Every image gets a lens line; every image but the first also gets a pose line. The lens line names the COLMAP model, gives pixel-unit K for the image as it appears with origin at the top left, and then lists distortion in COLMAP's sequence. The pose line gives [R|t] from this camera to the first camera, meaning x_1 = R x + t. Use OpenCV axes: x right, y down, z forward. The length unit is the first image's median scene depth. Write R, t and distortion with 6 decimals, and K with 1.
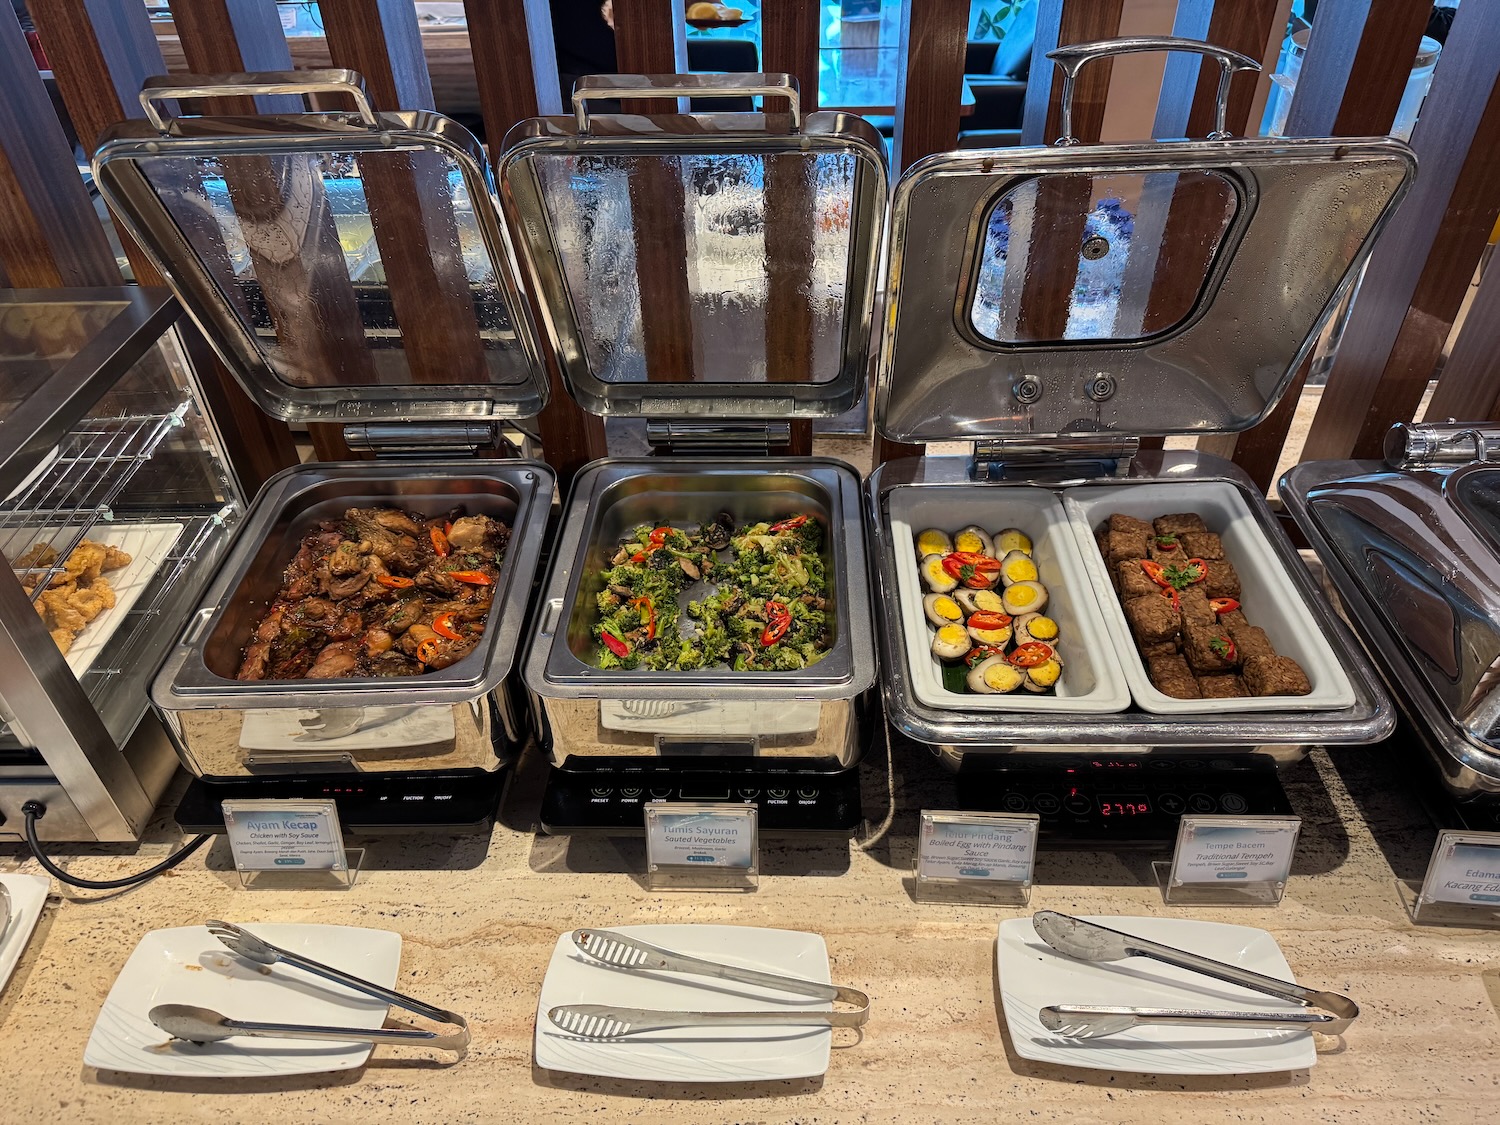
lens RADIAL K [[1077.9, 0, 750.0], [0, 1077.9, 562.5], [0, 0, 1]] dist [0.105014, -0.204710]
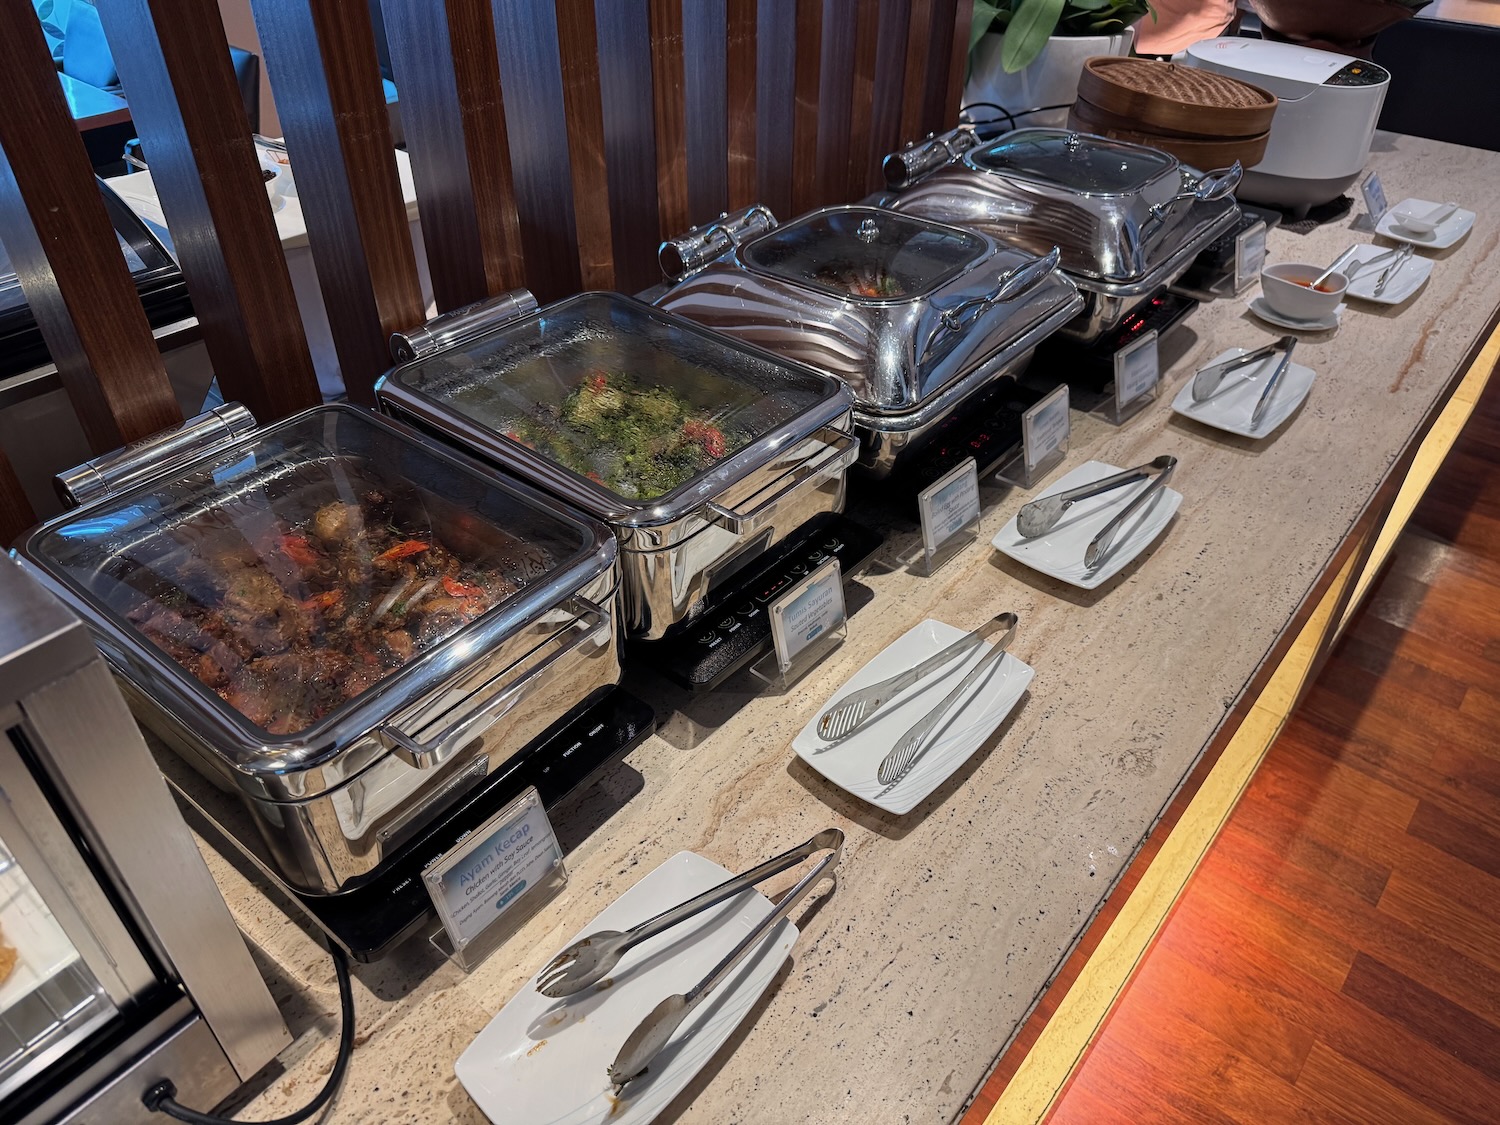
lens RADIAL K [[1077.9, 0, 750.0], [0, 1077.9, 562.5], [0, 0, 1]] dist [0.105014, -0.204710]
pose [[0.615712, -0.456910, 0.641975, -0.763265], [0.475378, 0.865145, 0.159815, 0.014478], [-0.628422, 0.206780, 0.749885, 0.238735]]
